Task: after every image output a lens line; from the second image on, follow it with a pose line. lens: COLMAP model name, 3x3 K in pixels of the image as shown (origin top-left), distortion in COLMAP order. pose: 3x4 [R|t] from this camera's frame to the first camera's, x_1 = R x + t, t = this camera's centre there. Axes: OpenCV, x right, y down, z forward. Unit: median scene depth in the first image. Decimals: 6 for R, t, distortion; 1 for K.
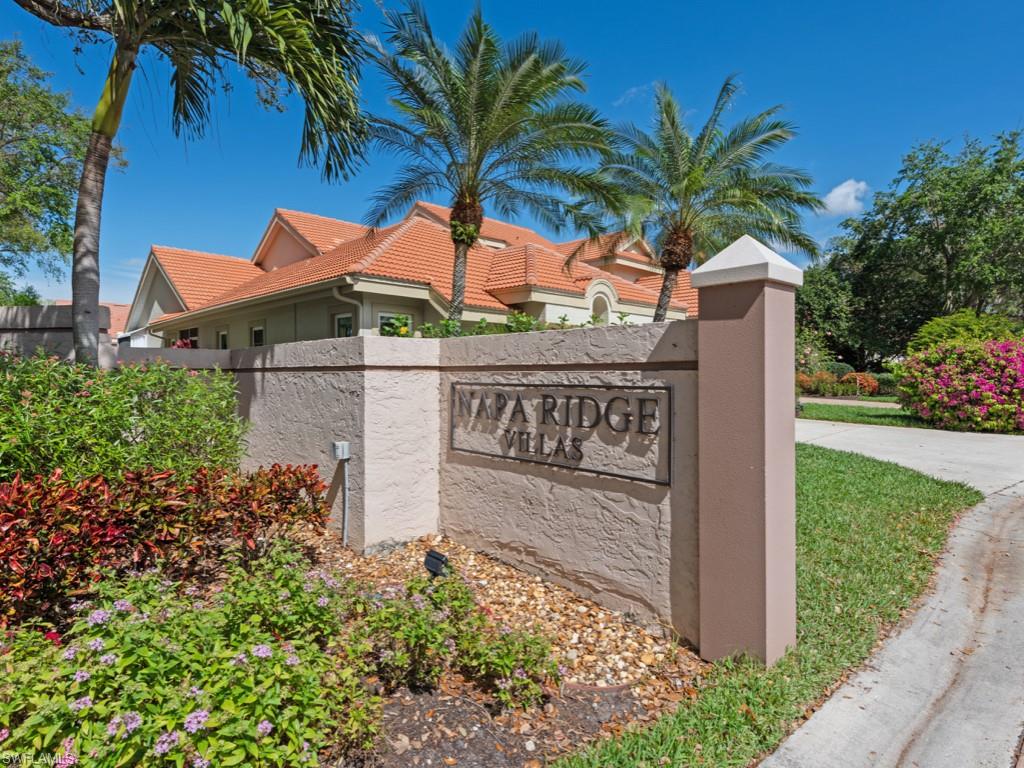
lens RADIAL K [[554.3, 0, 511.7], [0, 554.3, 368.8], [0, 0, 1]] dist [-0.001167, -0.000281]
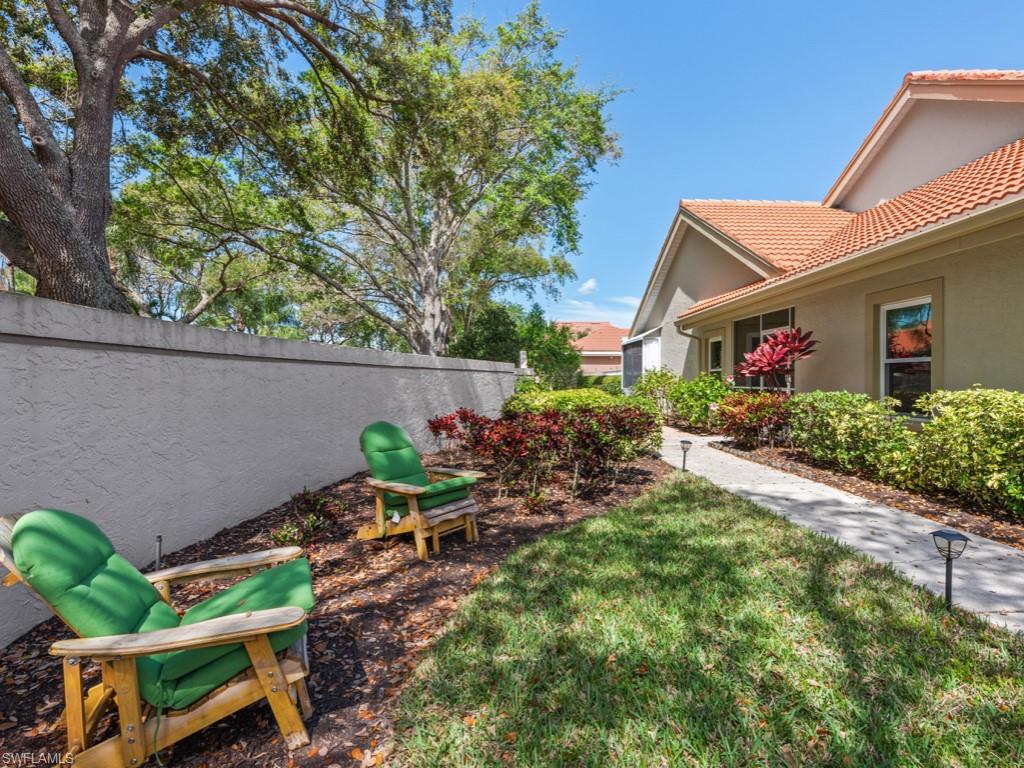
lens RADIAL K [[509.3, 0, 512.0], [0, 509.3, 384.0], [0, 0, 1]] dist [0.001928, 0.000219]
pose [[0.727652, 0.000746, -0.685946, -0.234505], [0.002418, 0.999990, 0.003652, -0.000889], [0.685943, -0.004316, 0.727643, 0.253676]]
